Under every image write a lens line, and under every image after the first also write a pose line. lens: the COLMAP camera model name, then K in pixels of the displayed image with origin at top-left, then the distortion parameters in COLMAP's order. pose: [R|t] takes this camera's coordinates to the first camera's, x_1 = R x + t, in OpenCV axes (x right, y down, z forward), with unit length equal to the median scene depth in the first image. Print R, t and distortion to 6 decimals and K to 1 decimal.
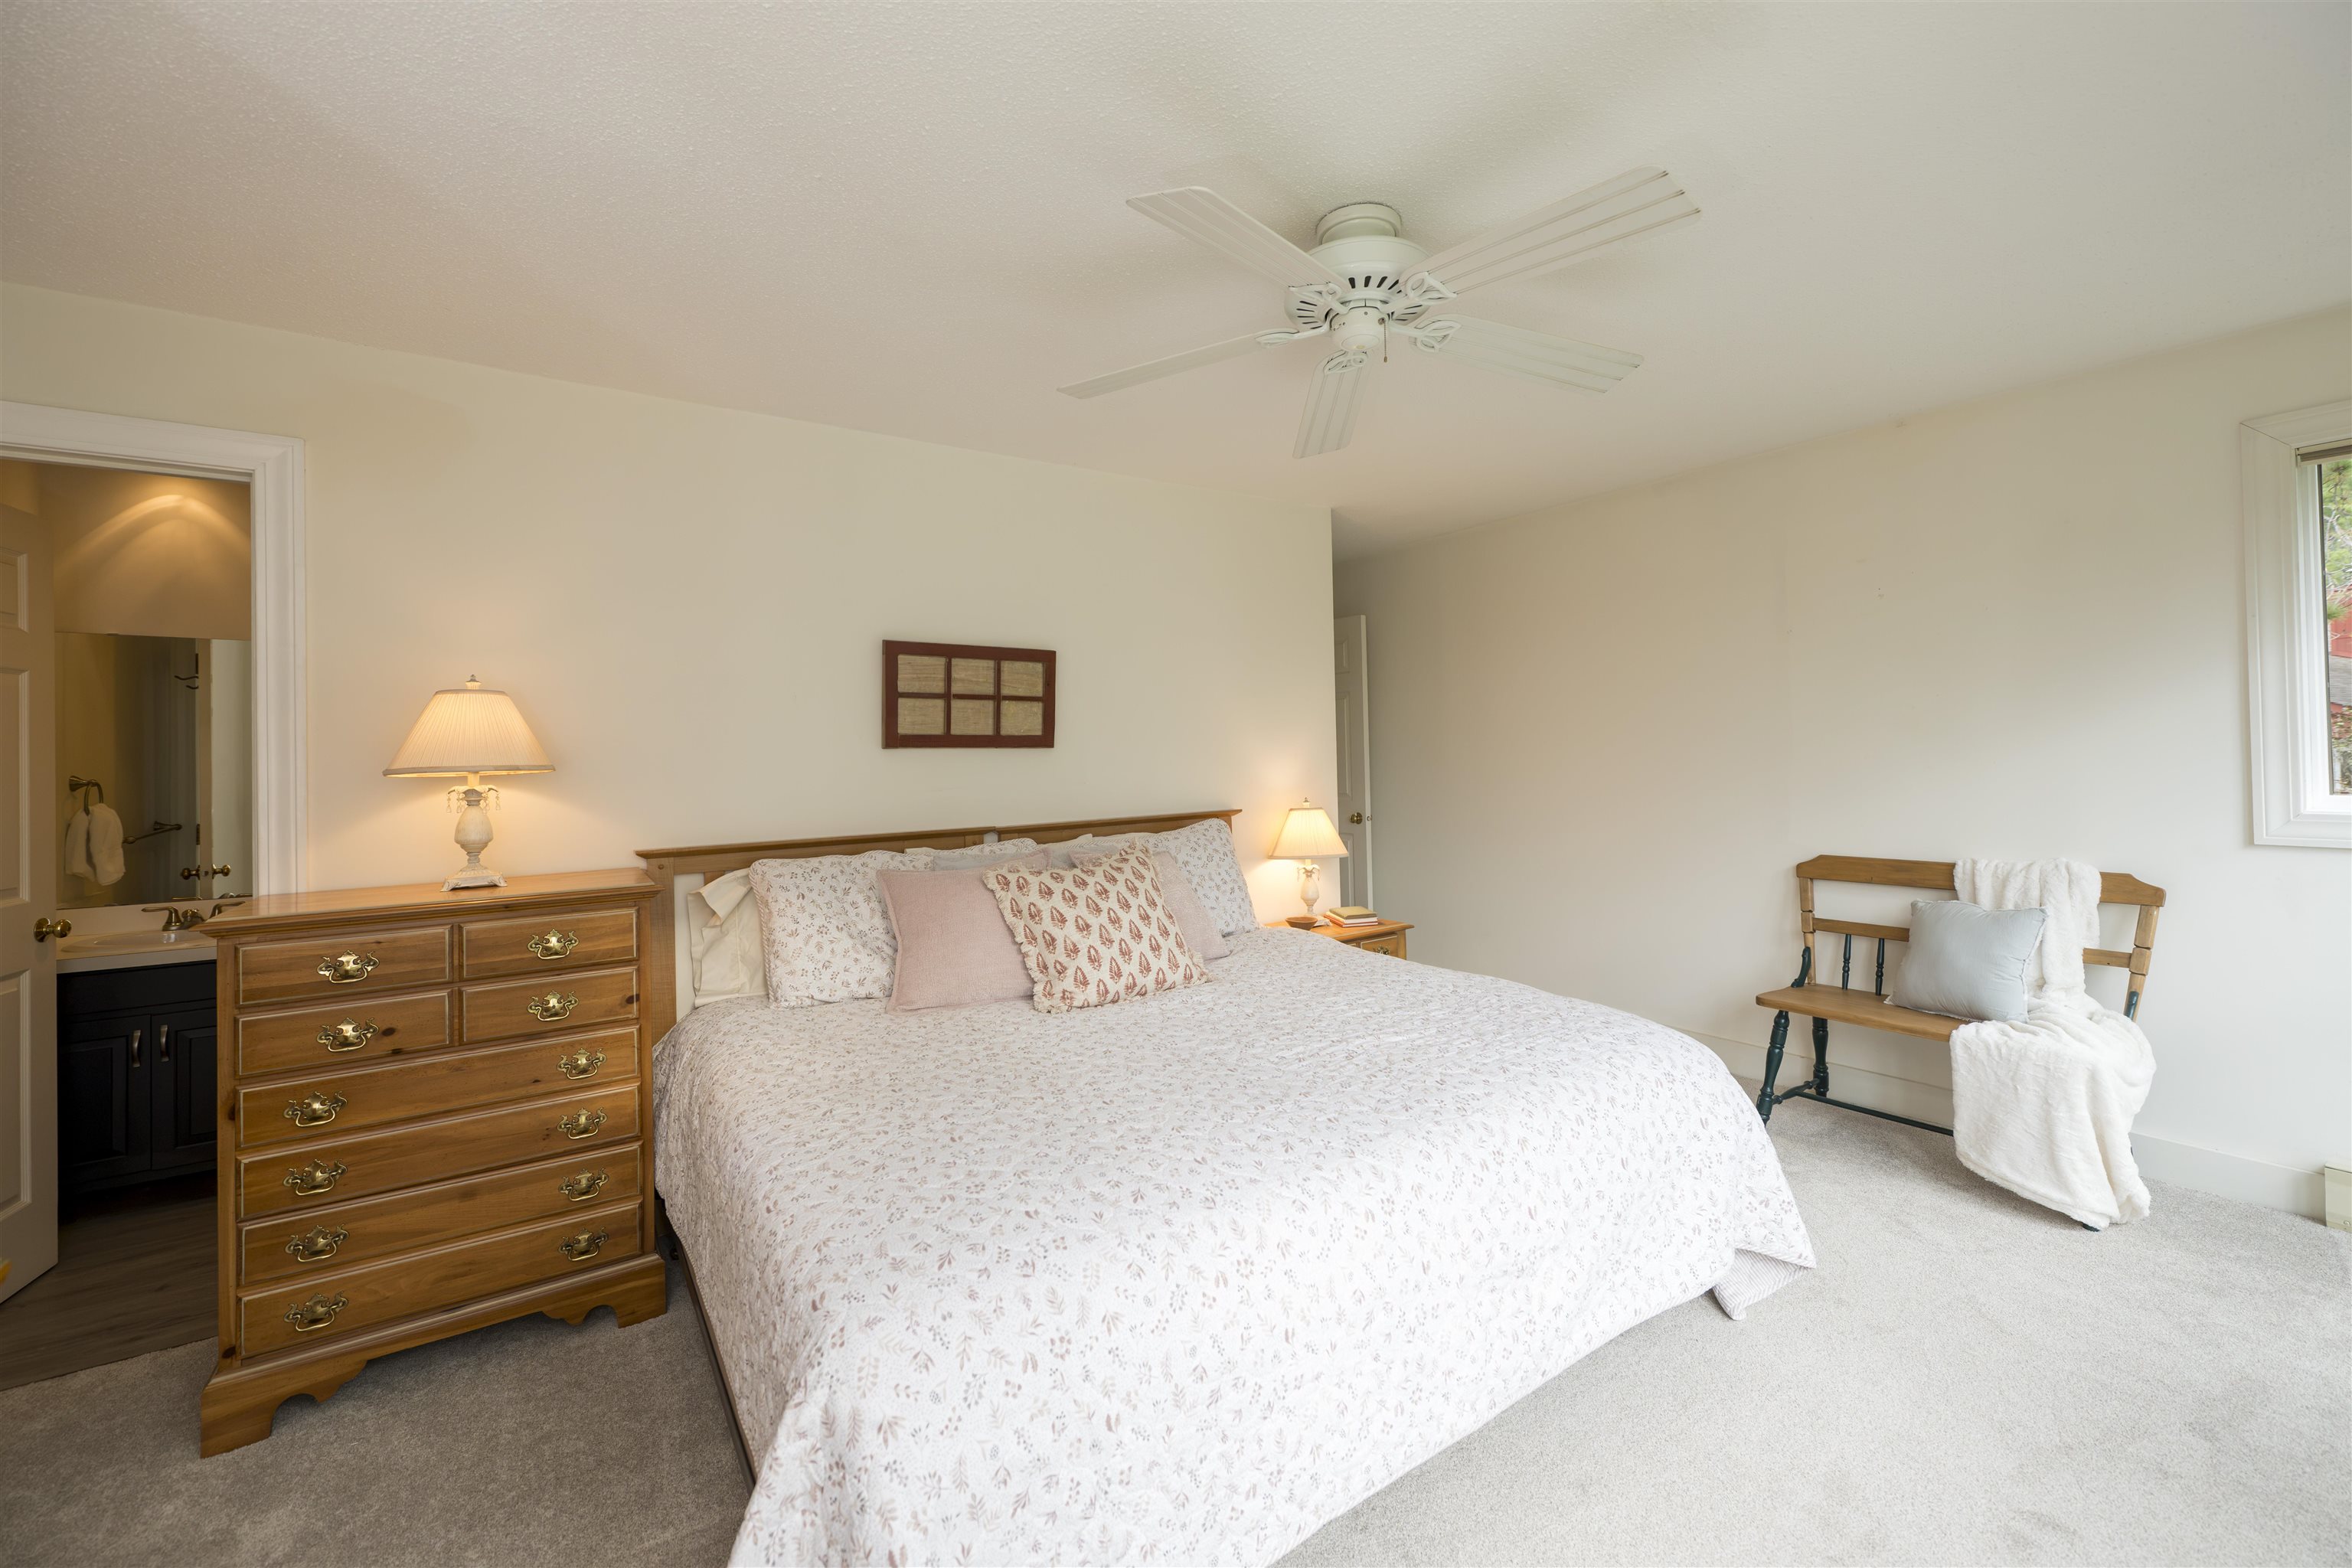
lens RADIAL K [[939.8, 0, 1200.8], [0, 939.8, 748.5], [0, 0, 1]] dist [-0.002670, -0.000656]
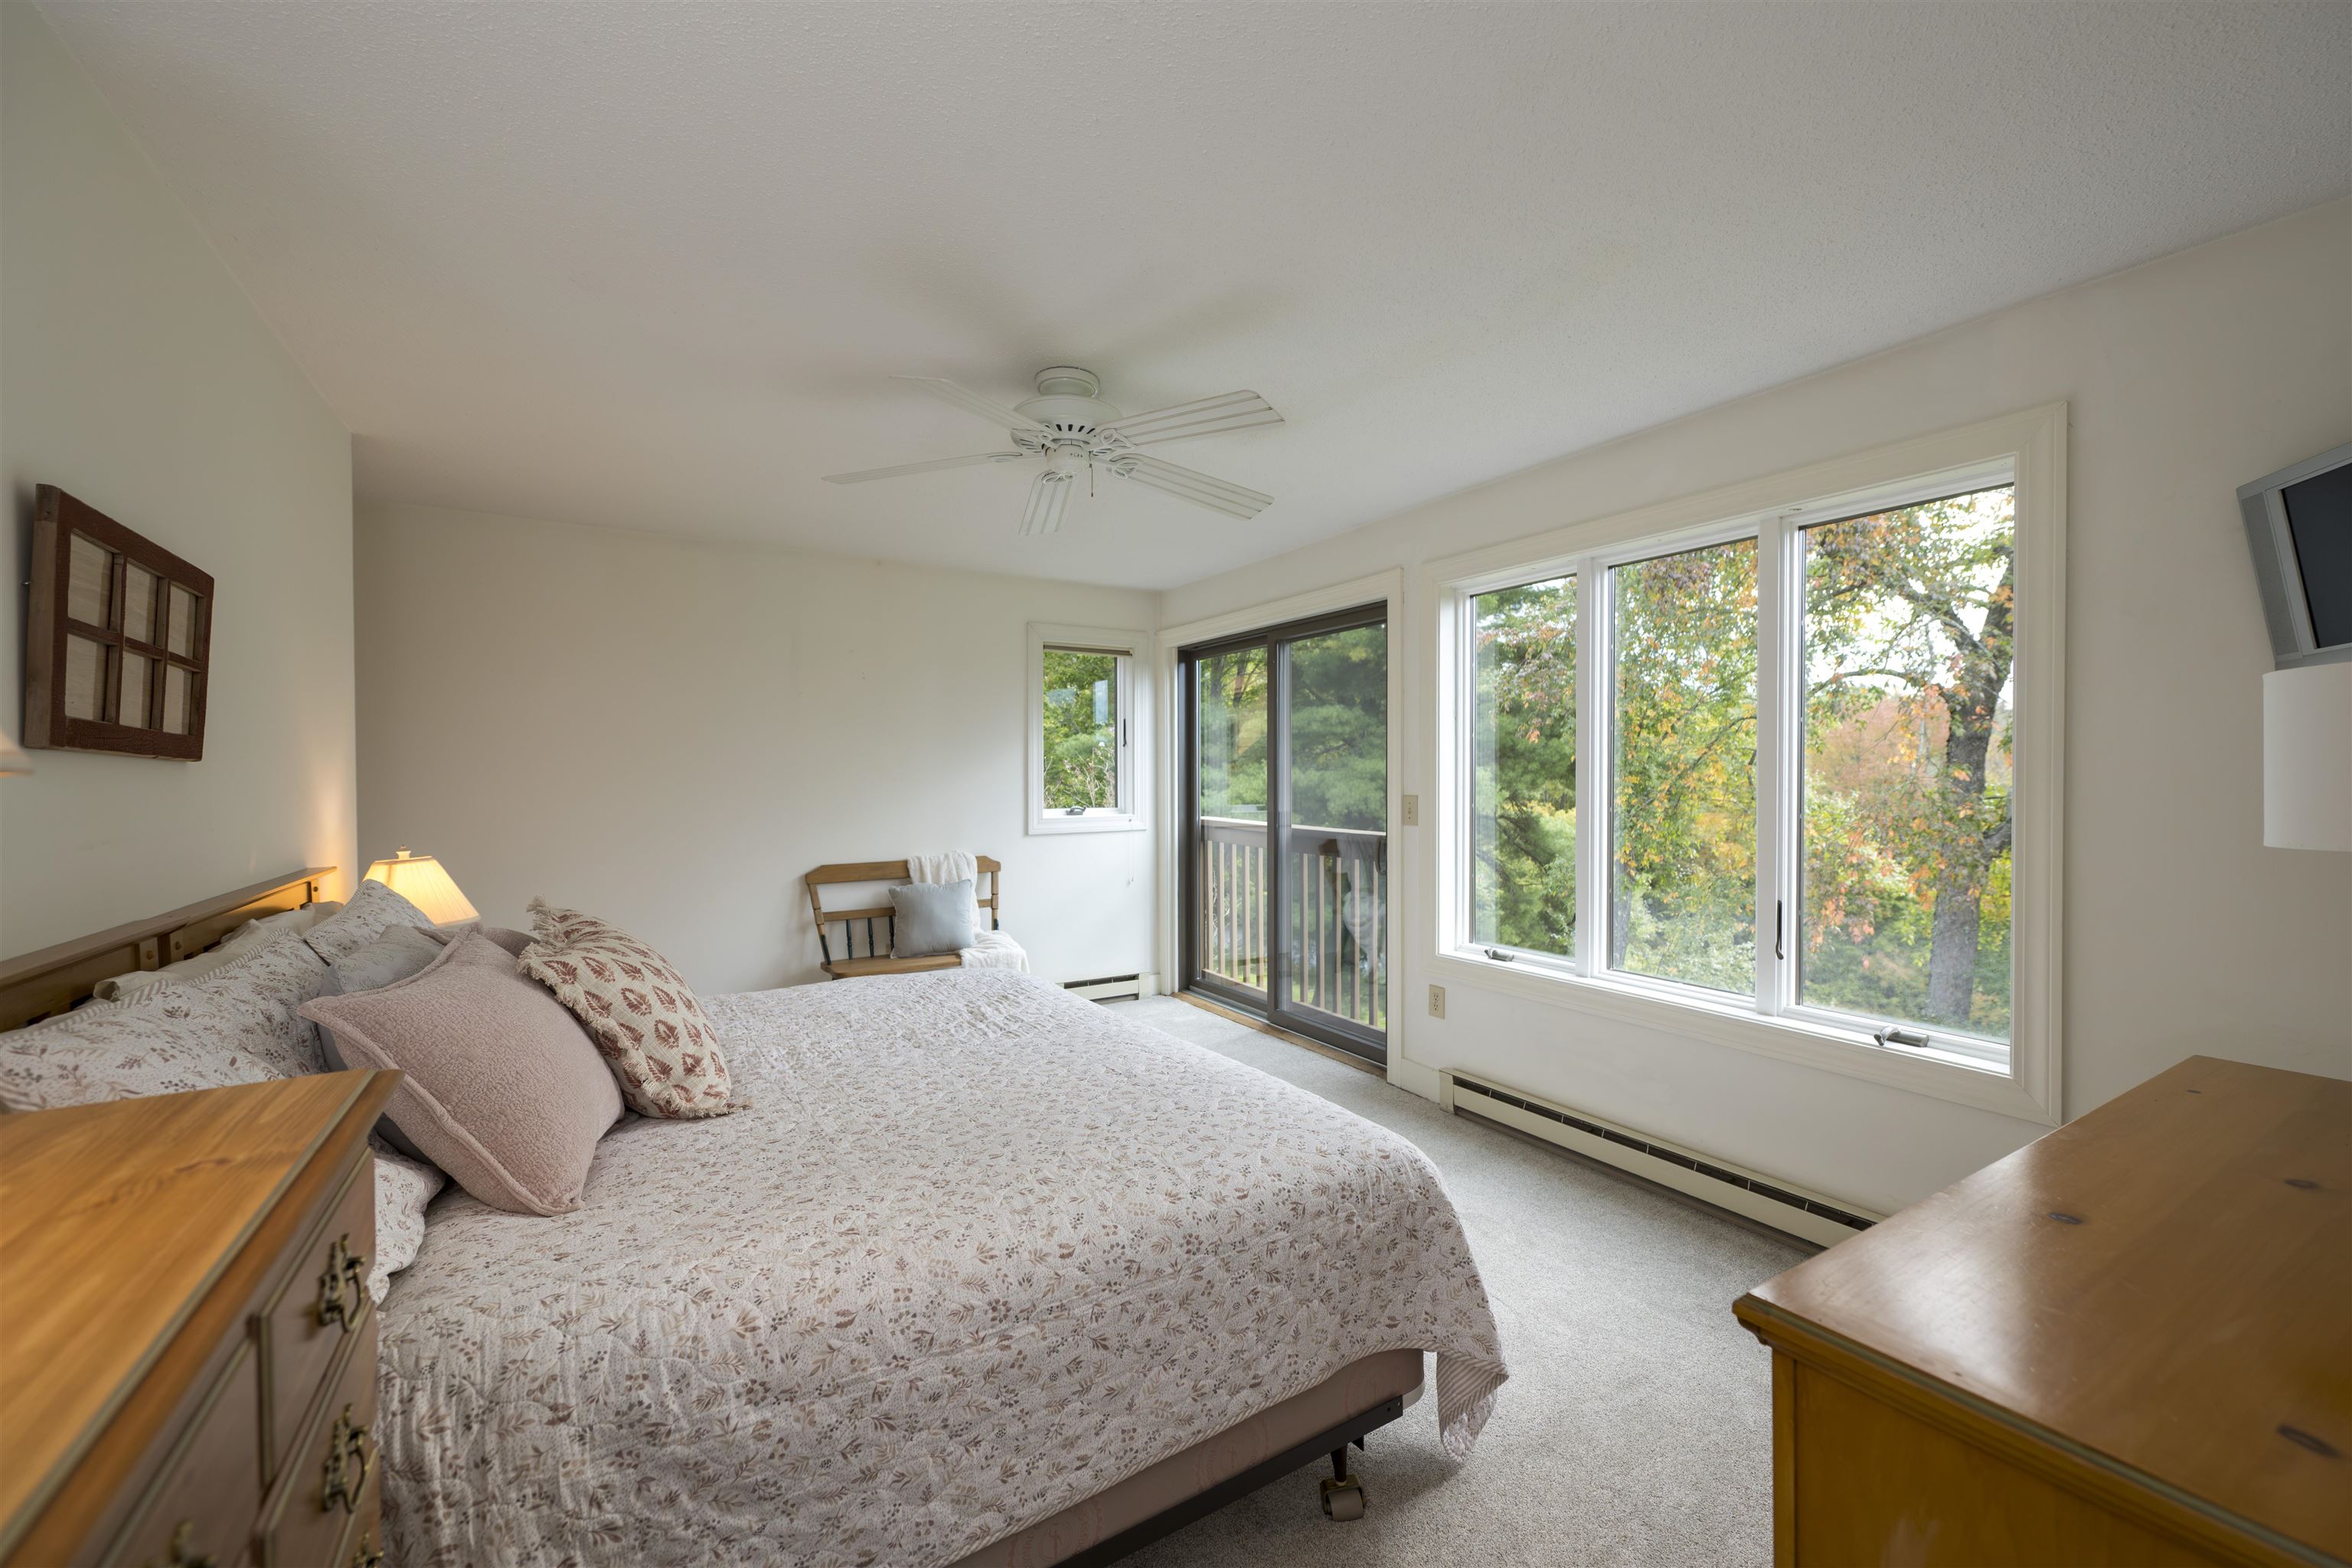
lens RADIAL K [[939.8, 0, 1180.9], [0, 939.8, 786.3], [0, 0, 1]] dist [-0.002670, -0.000656]
pose [[0.057715, 0.013660, 0.998240, -0.692732], [0.000511, 0.999906, -0.013713, 0.022628], [-0.998333, 0.001301, 0.057702, 0.460980]]
